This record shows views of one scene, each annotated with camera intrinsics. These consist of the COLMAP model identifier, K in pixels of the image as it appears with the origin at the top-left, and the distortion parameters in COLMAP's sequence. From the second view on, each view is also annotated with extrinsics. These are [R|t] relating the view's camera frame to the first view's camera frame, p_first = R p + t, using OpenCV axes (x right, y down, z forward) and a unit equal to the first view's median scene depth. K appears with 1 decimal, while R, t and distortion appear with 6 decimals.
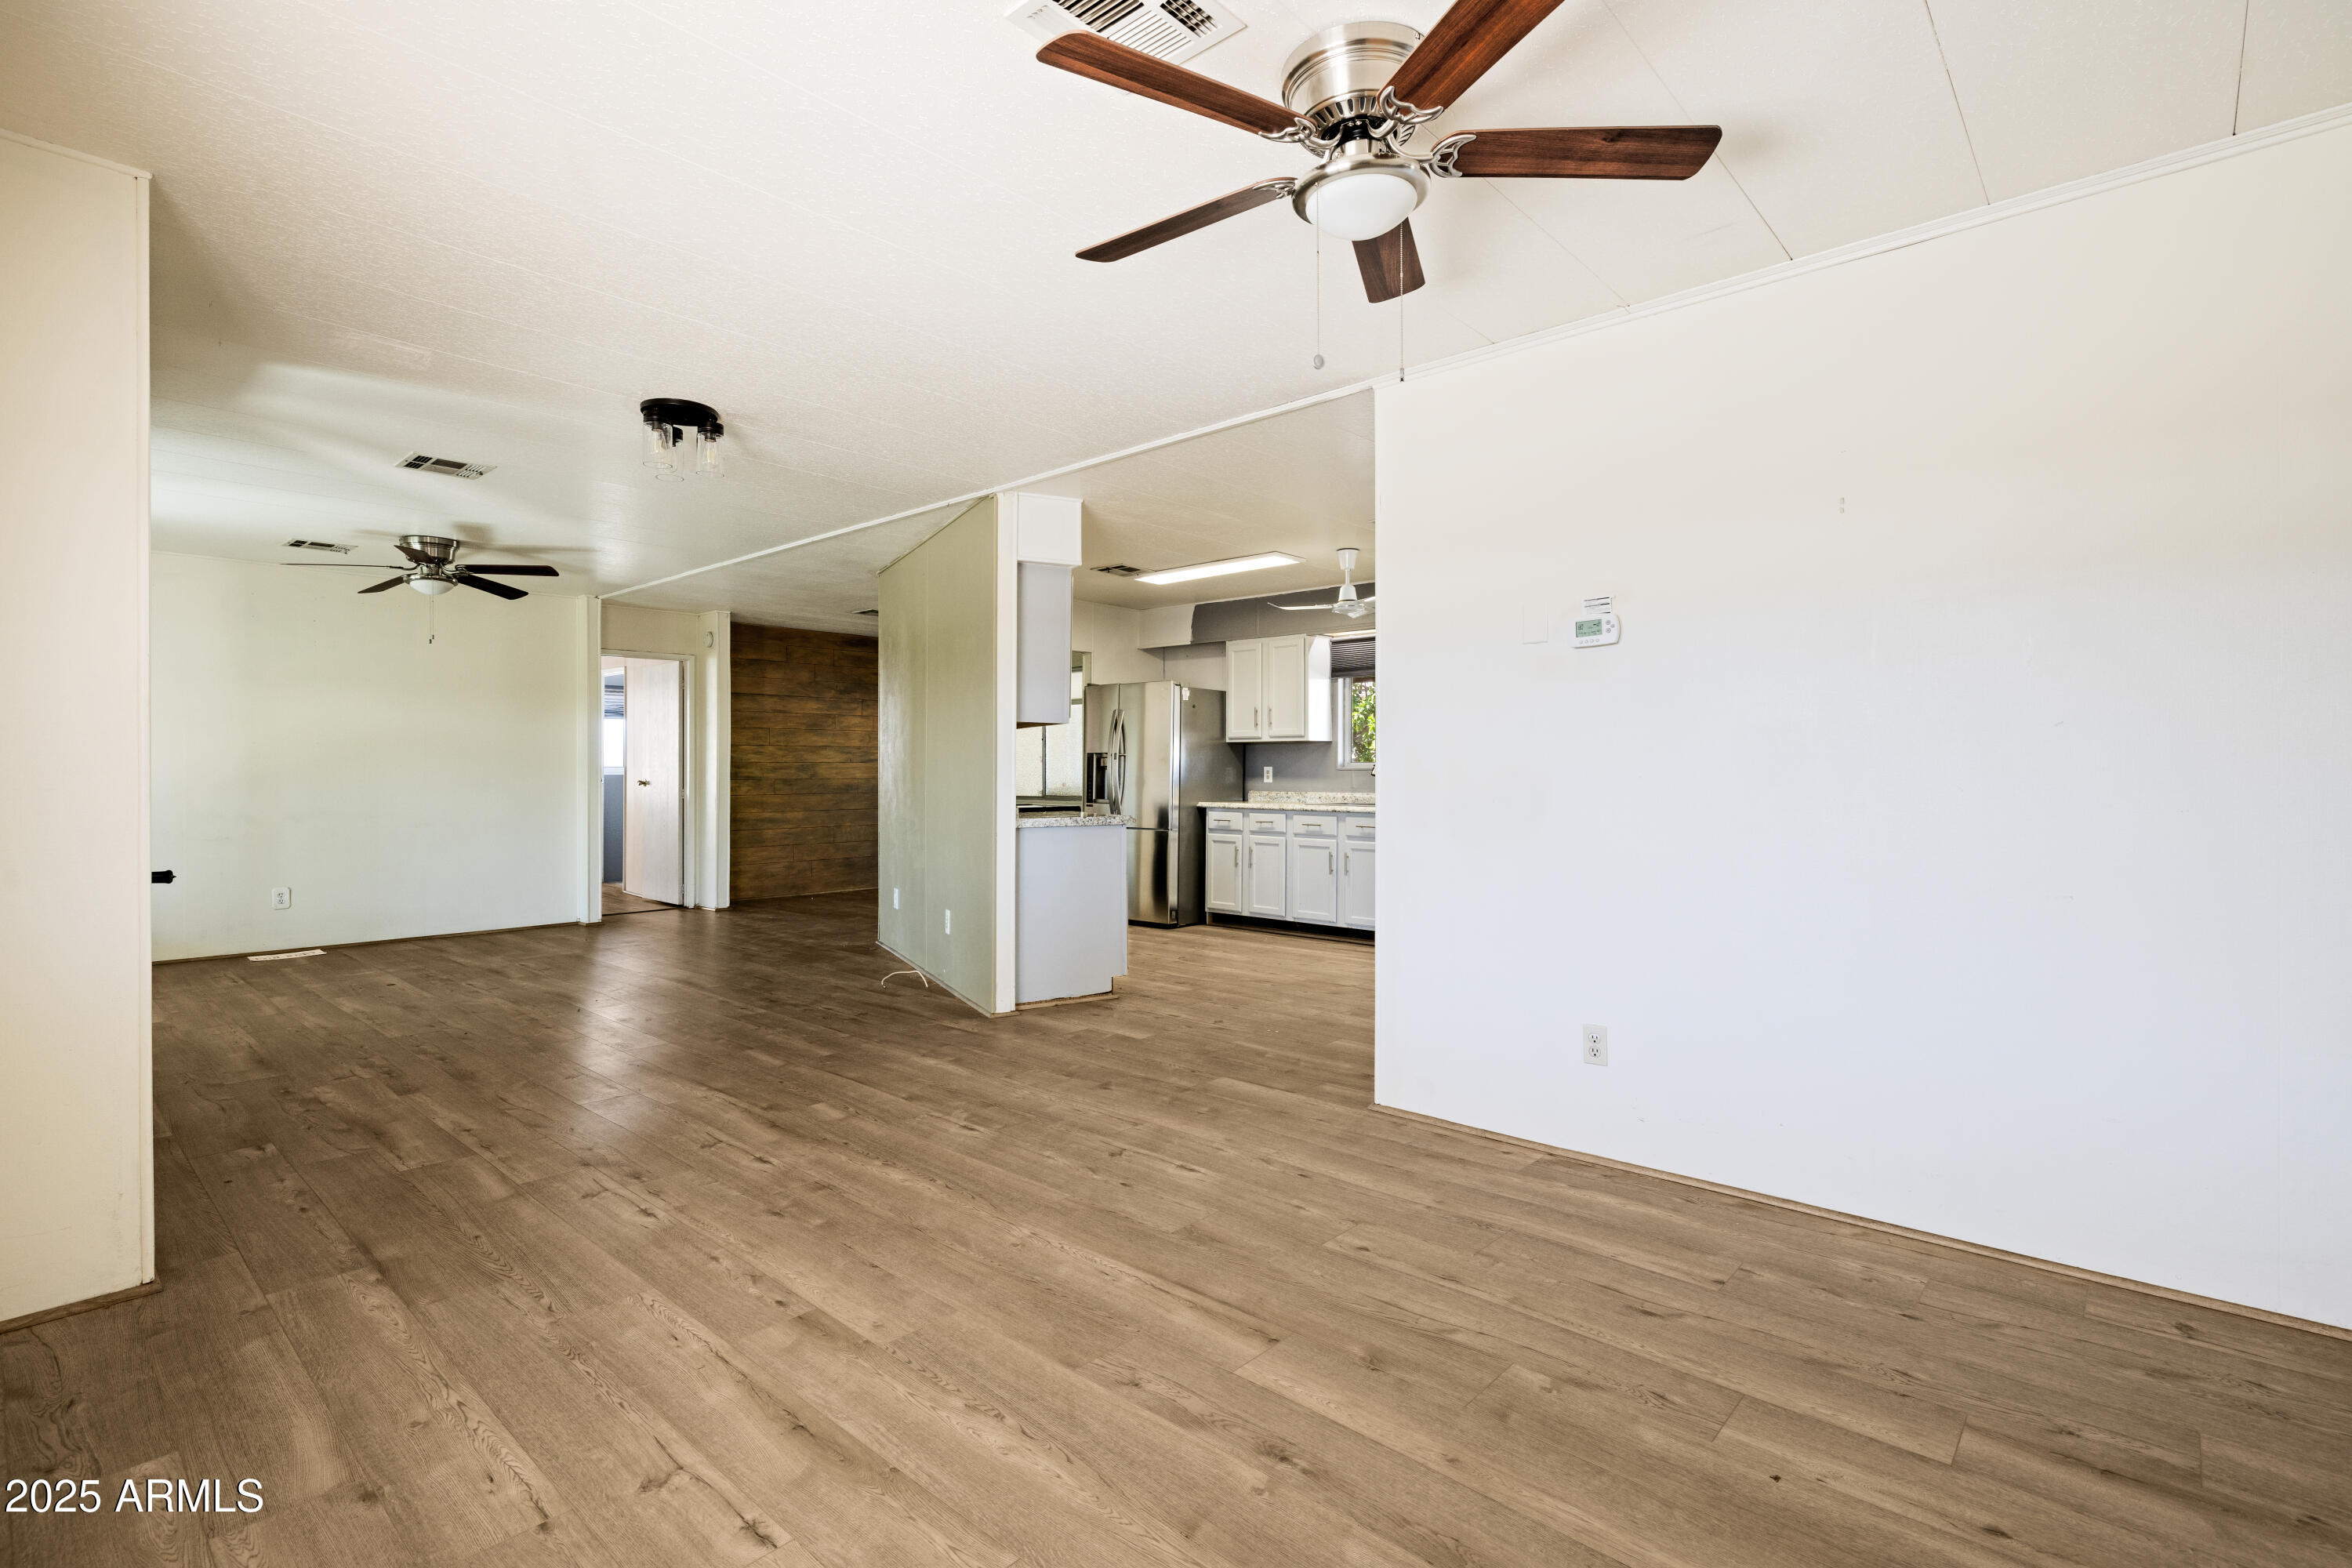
lens RADIAL K [[1109.0, 0, 1180.3], [0, 1109.0, 769.8], [0, 0, 1]] dist [-0.004049, 0.000539]
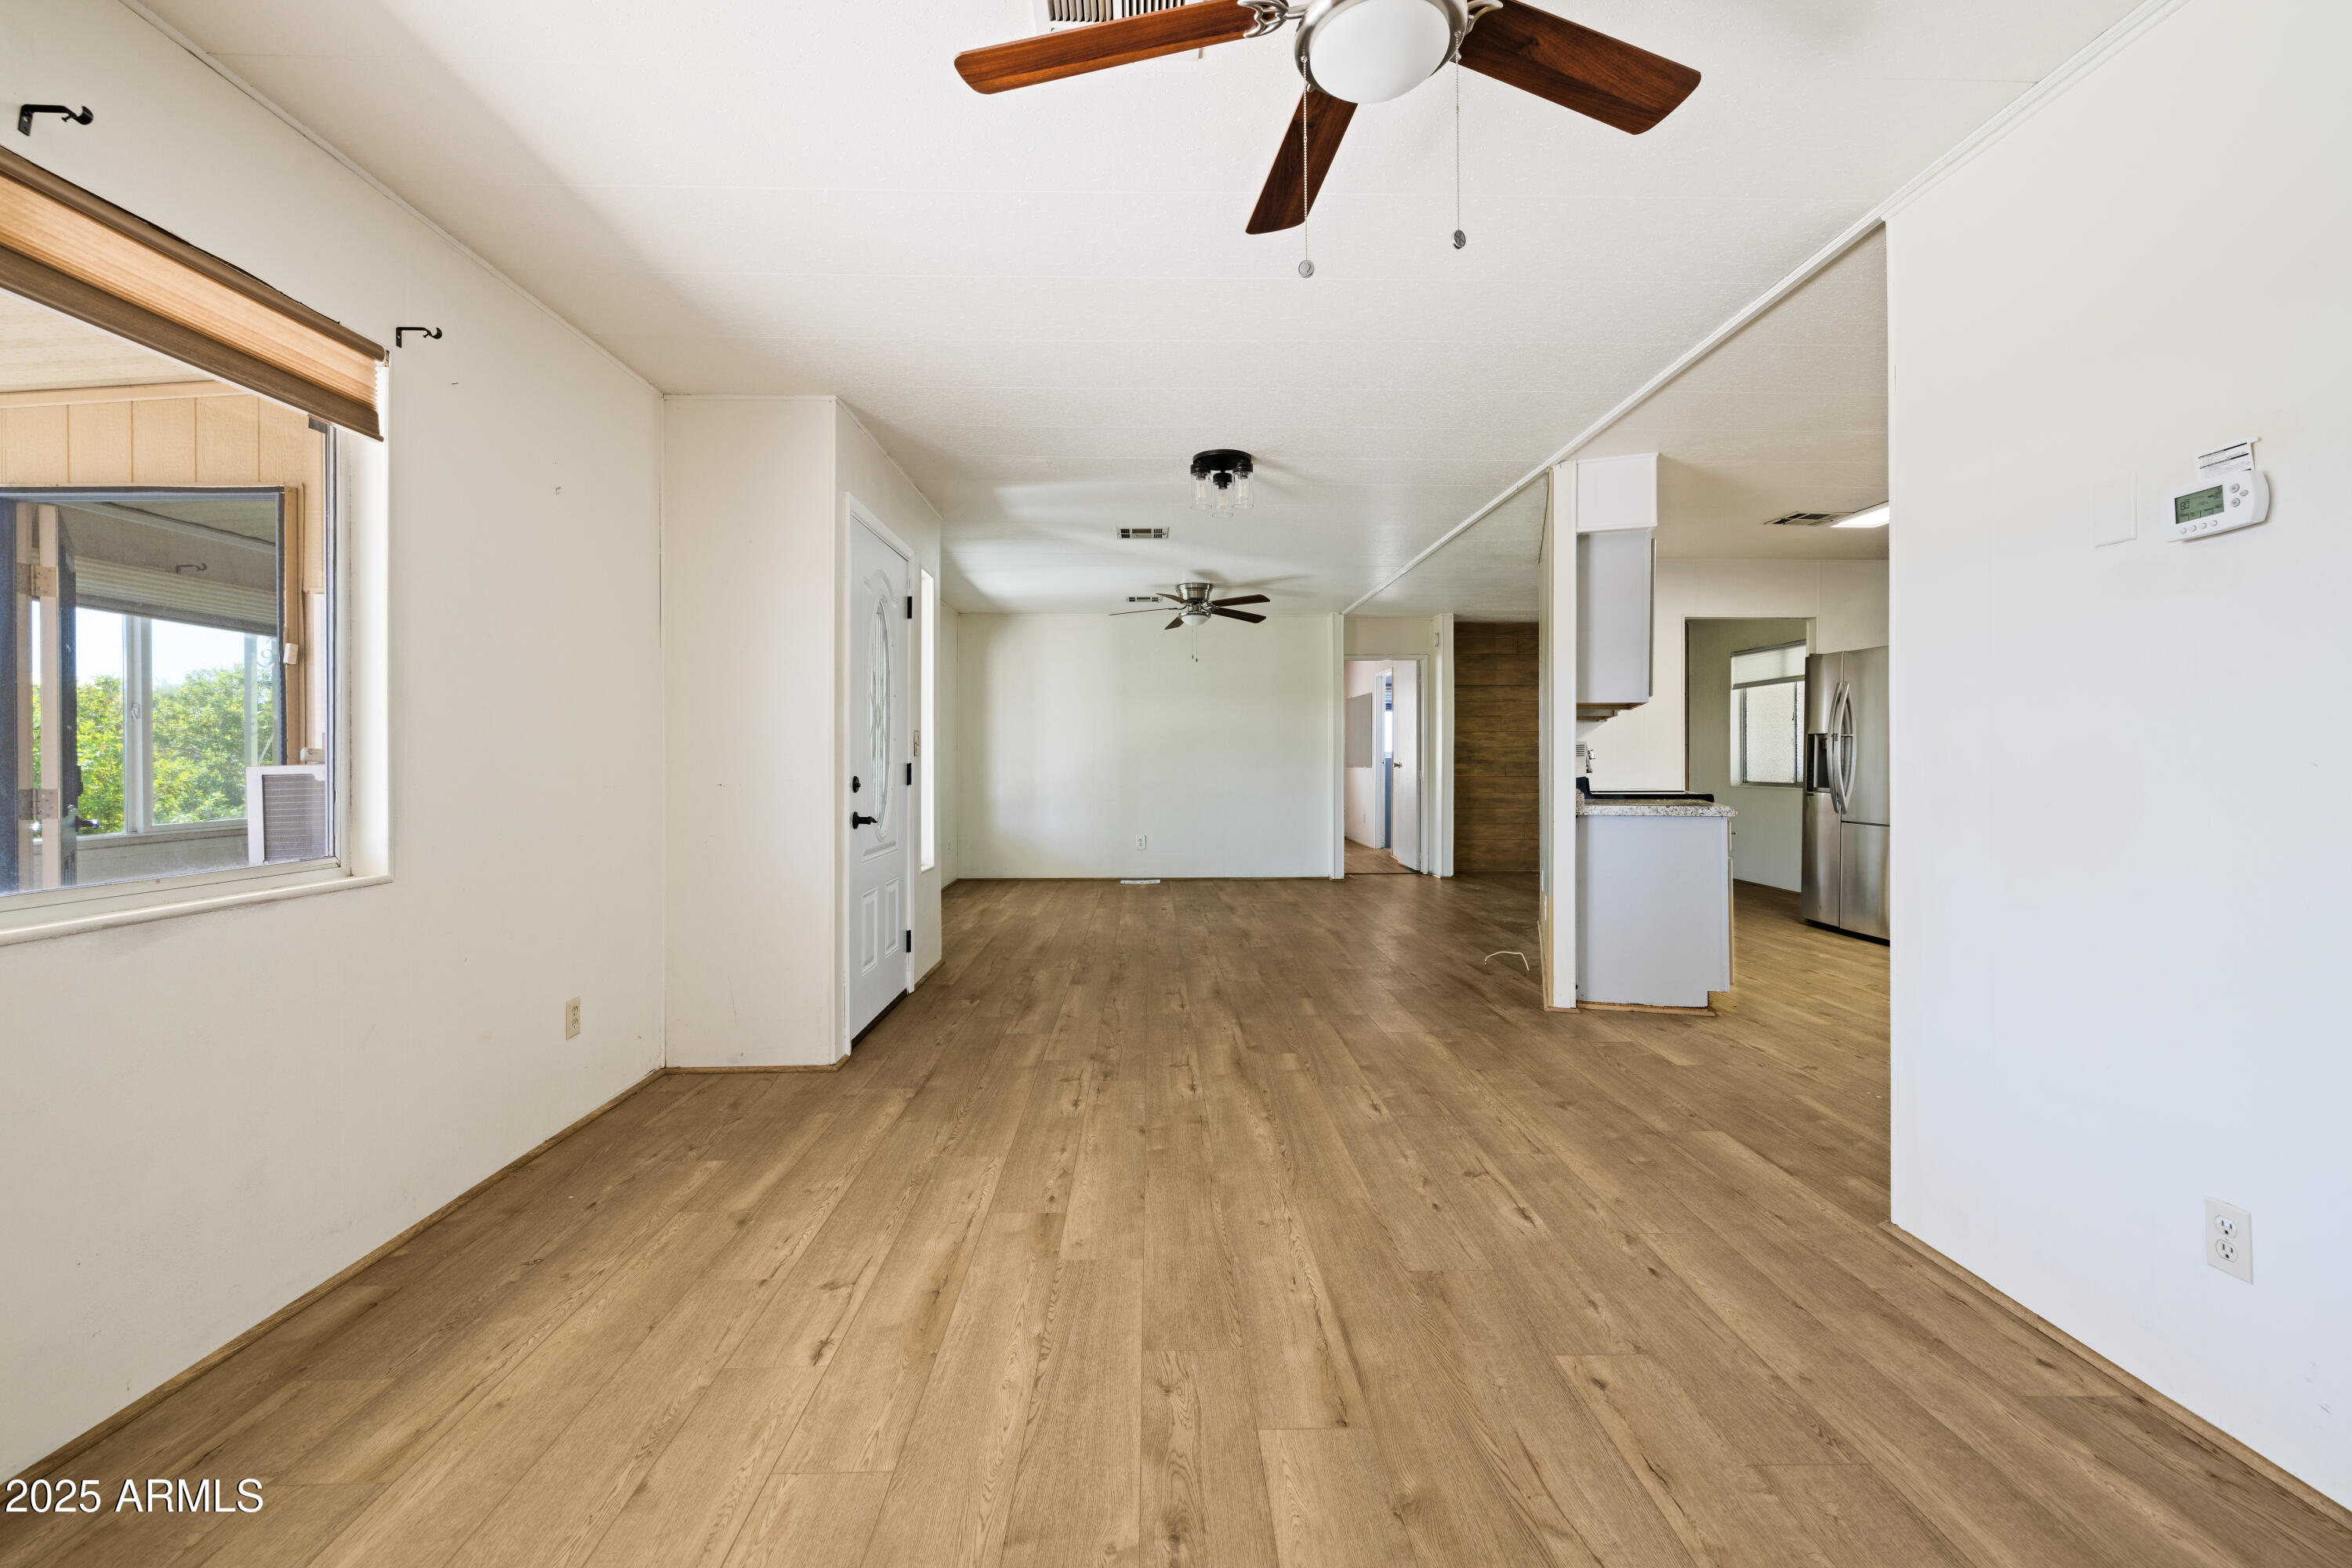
lens RADIAL K [[1002.6, 0, 1165.3], [0, 1002.6, 748.1], [0, 0, 1]] dist [-0.000418, 0.001168]
pose [[0.682222, -0.006190, -0.731119, 0.230690], [0.001969, 0.999976, -0.006628, 0.000369], [0.731143, 0.003082, 0.682217, 0.154067]]
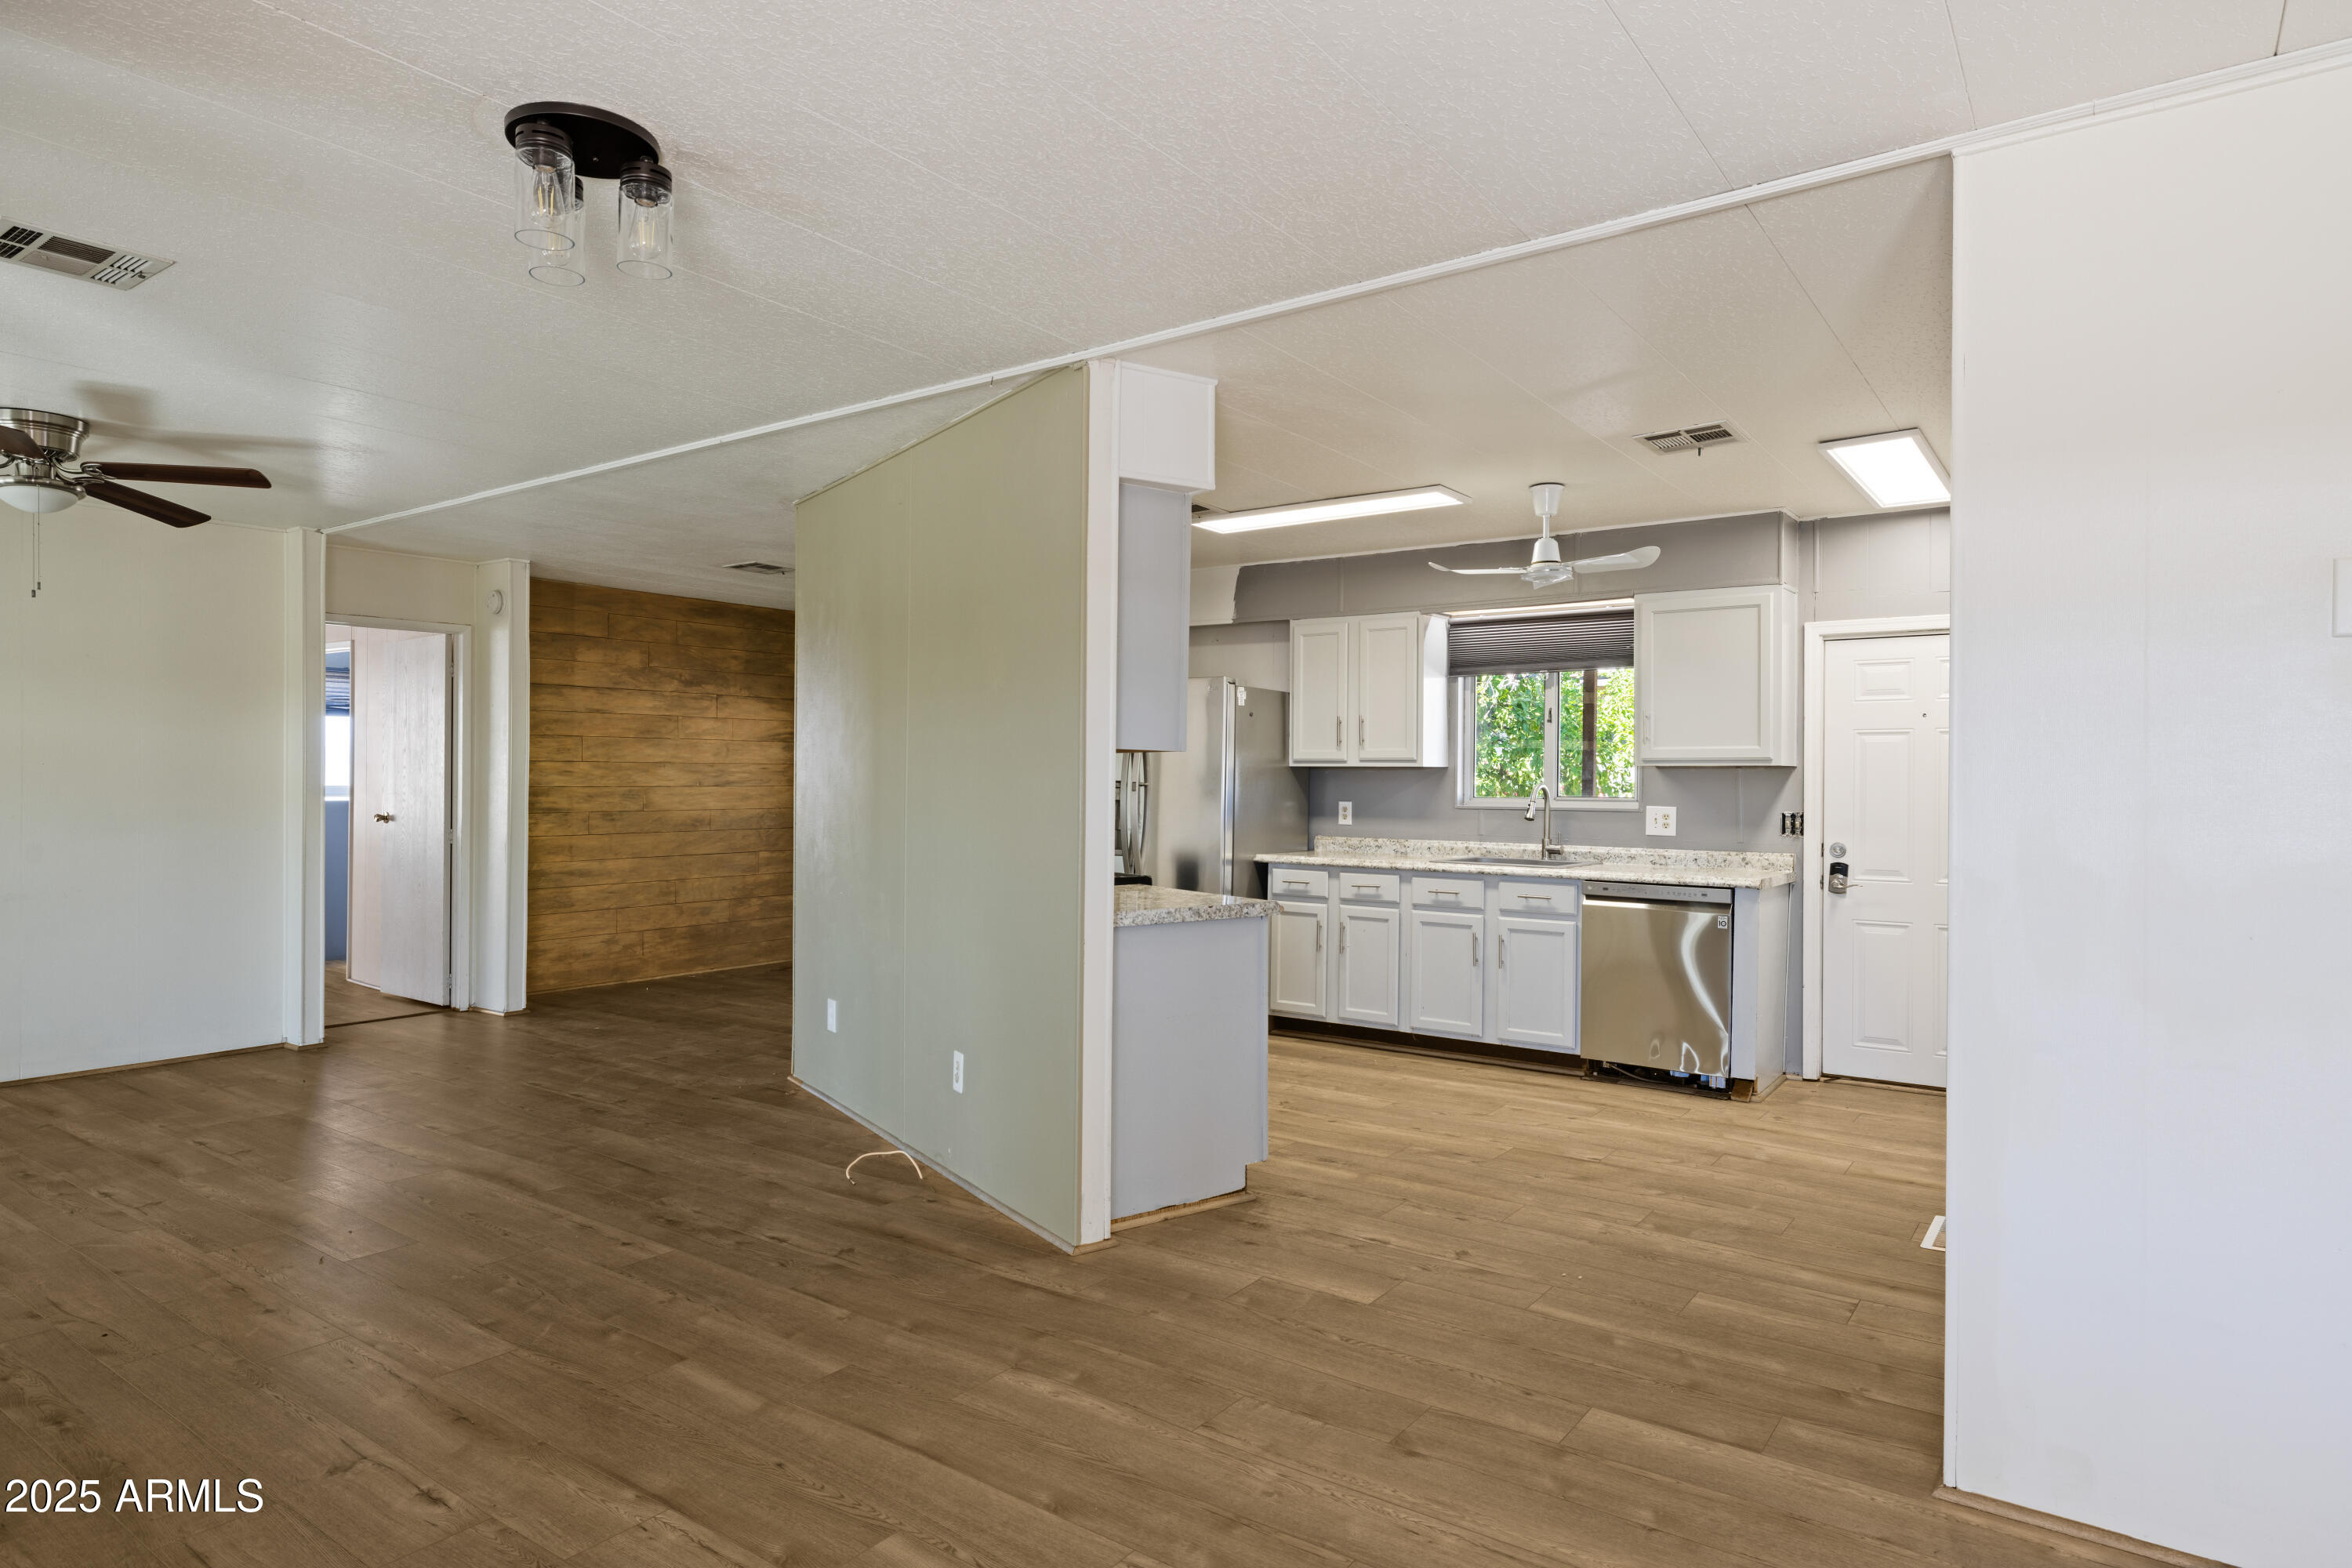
lens RADIAL K [[1344.2, 0, 1173.3], [0, 1344.2, 777.8], [0, 0, 1]] dist [0.008505, -0.005477]
pose [[0.994025, 0.006282, 0.108970, -0.188542], [-0.006444, 0.999979, 0.001138, -0.028256], [-0.108961, -0.001833, 0.994044, 0.273784]]
